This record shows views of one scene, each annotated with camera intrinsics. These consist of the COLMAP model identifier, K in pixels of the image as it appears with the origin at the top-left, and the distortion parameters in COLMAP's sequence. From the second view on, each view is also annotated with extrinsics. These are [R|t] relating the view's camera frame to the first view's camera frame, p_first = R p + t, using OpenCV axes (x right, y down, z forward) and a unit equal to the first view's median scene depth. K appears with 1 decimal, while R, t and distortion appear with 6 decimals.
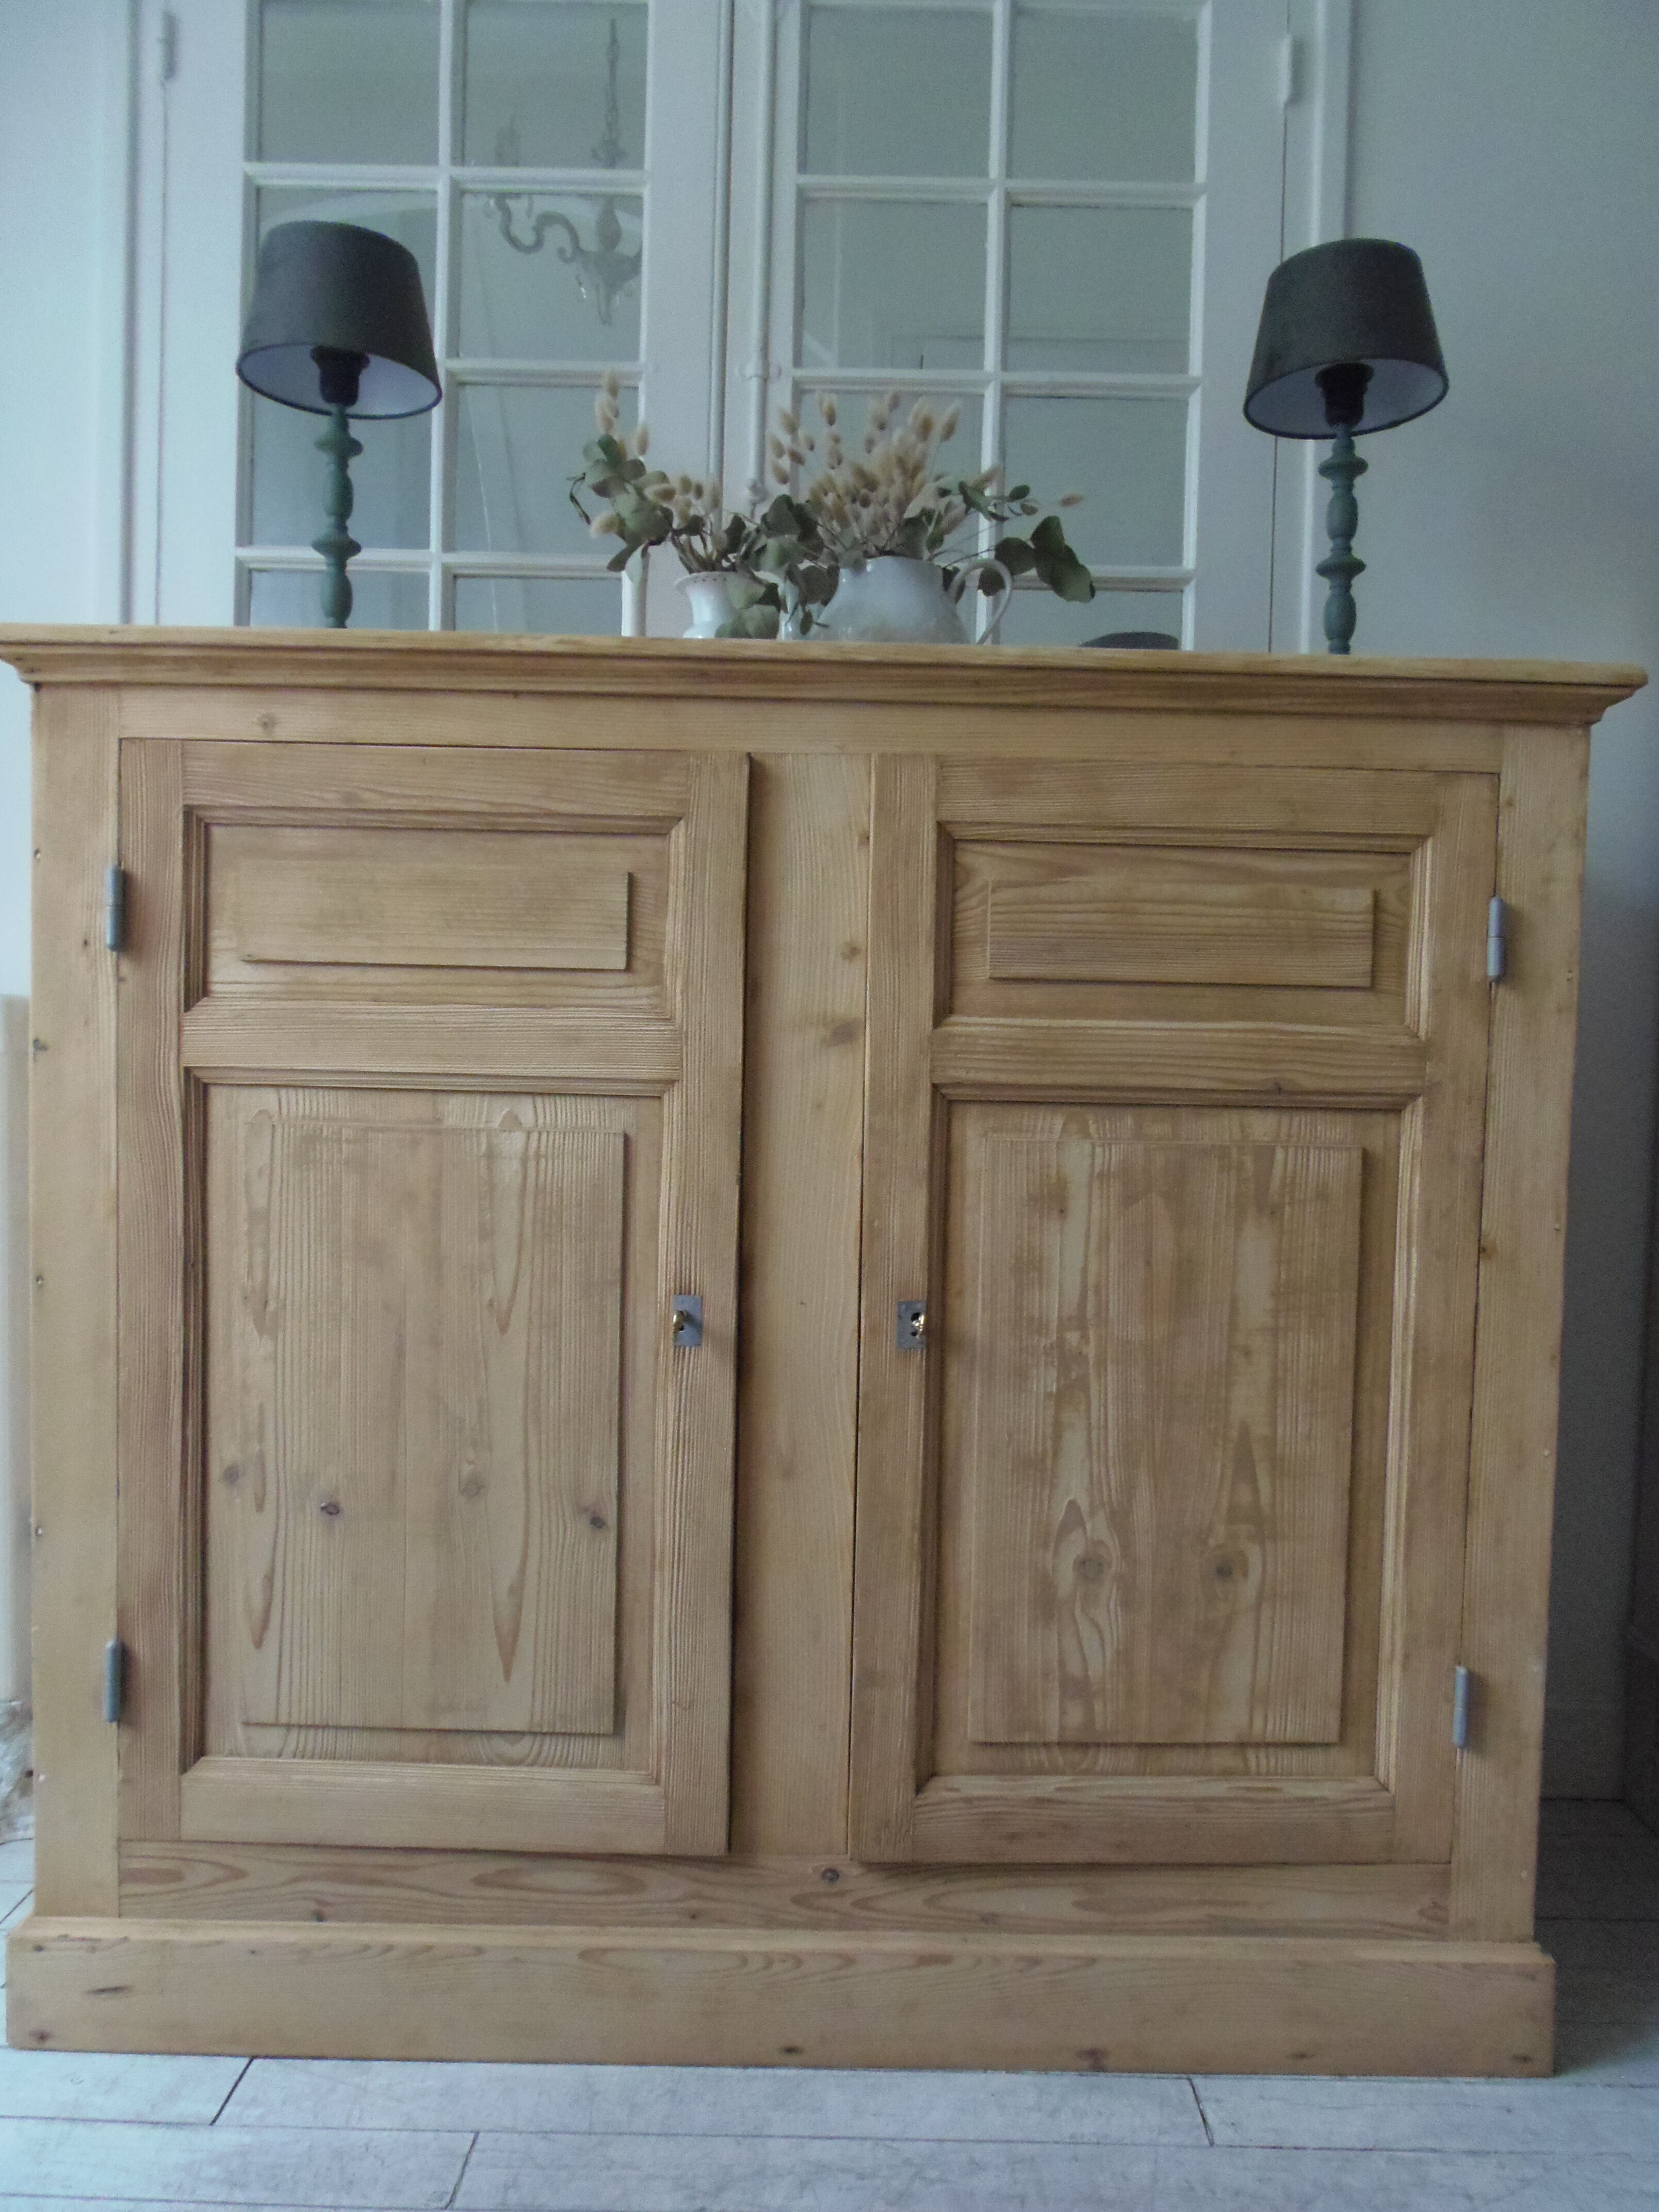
lens RADIAL K [[1683.9, 0, 837.0], [0, 1683.9, 1096.5], [0, 0, 1]] dist [-0.011731, -0.002557]
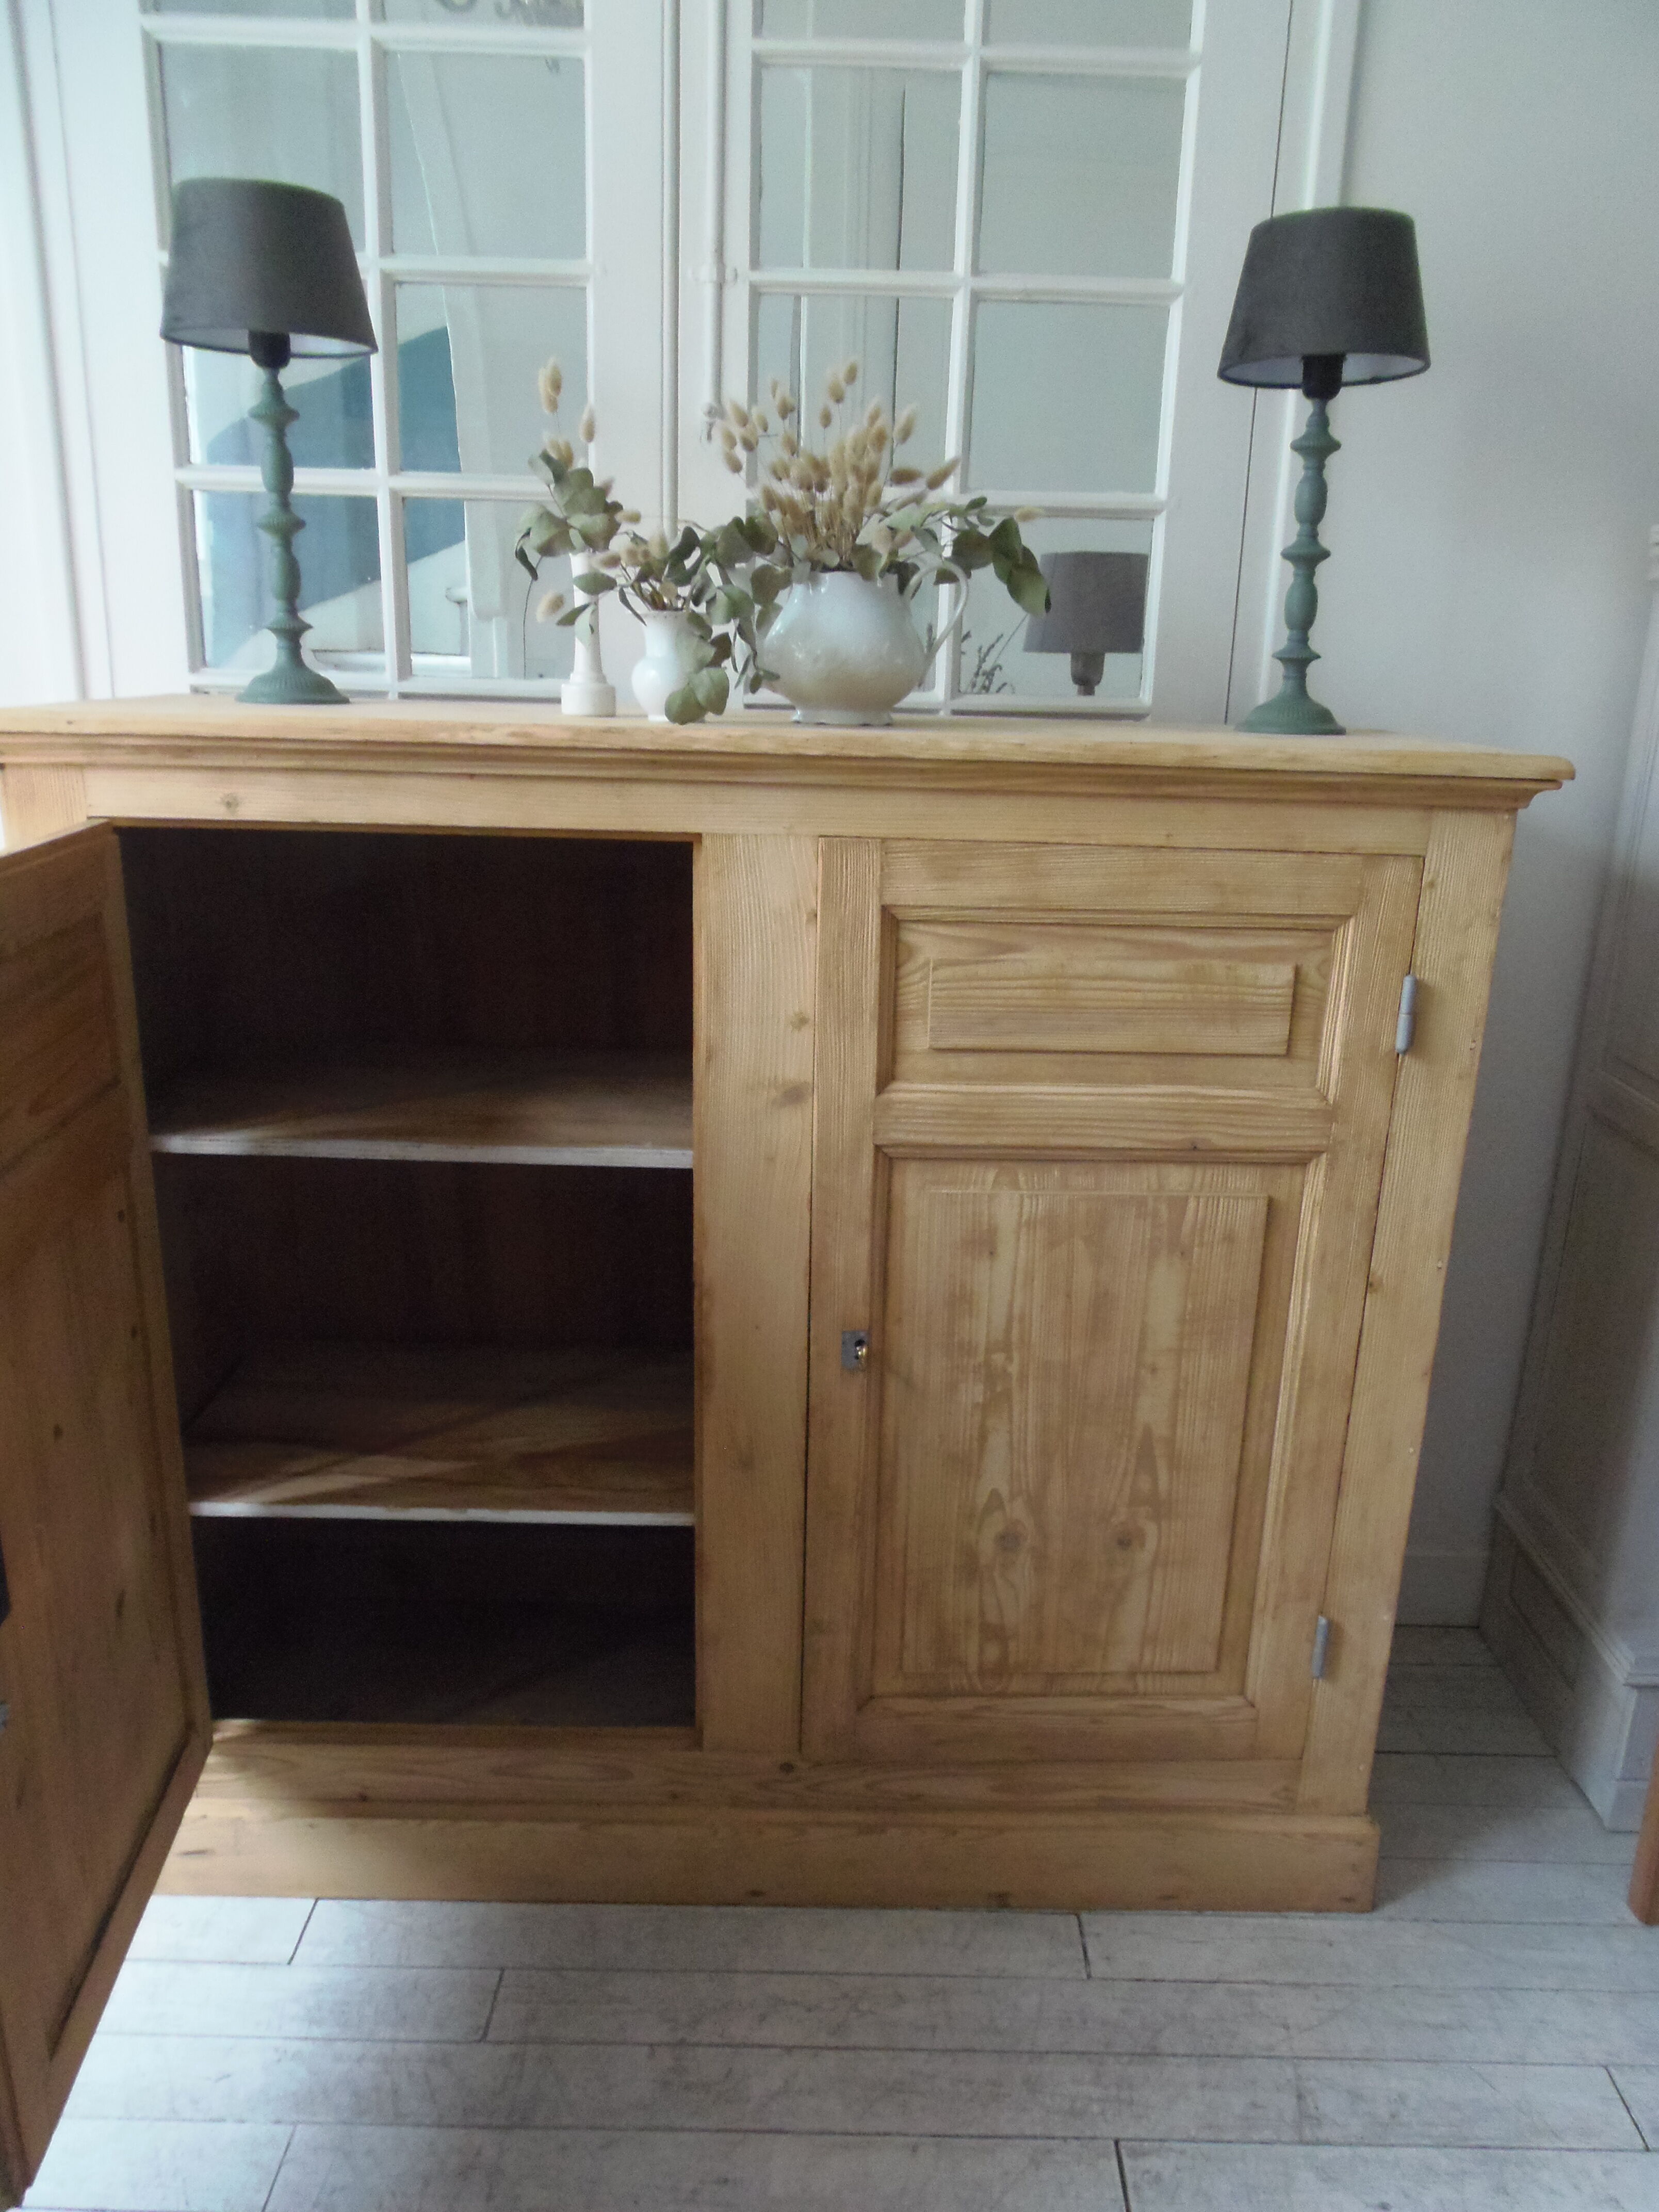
lens RADIAL K [[1683.9, 0, 838.8], [0, 1683.9, 1156.9], [0, 0, 1]] dist [-0.011731, -0.002557]
pose [[0.999990, 0.002322, 0.003848, 0.028678], [-0.003252, 0.964781, 0.263036, -0.281226], [-0.003102, -0.263046, 0.964778, -0.048446]]
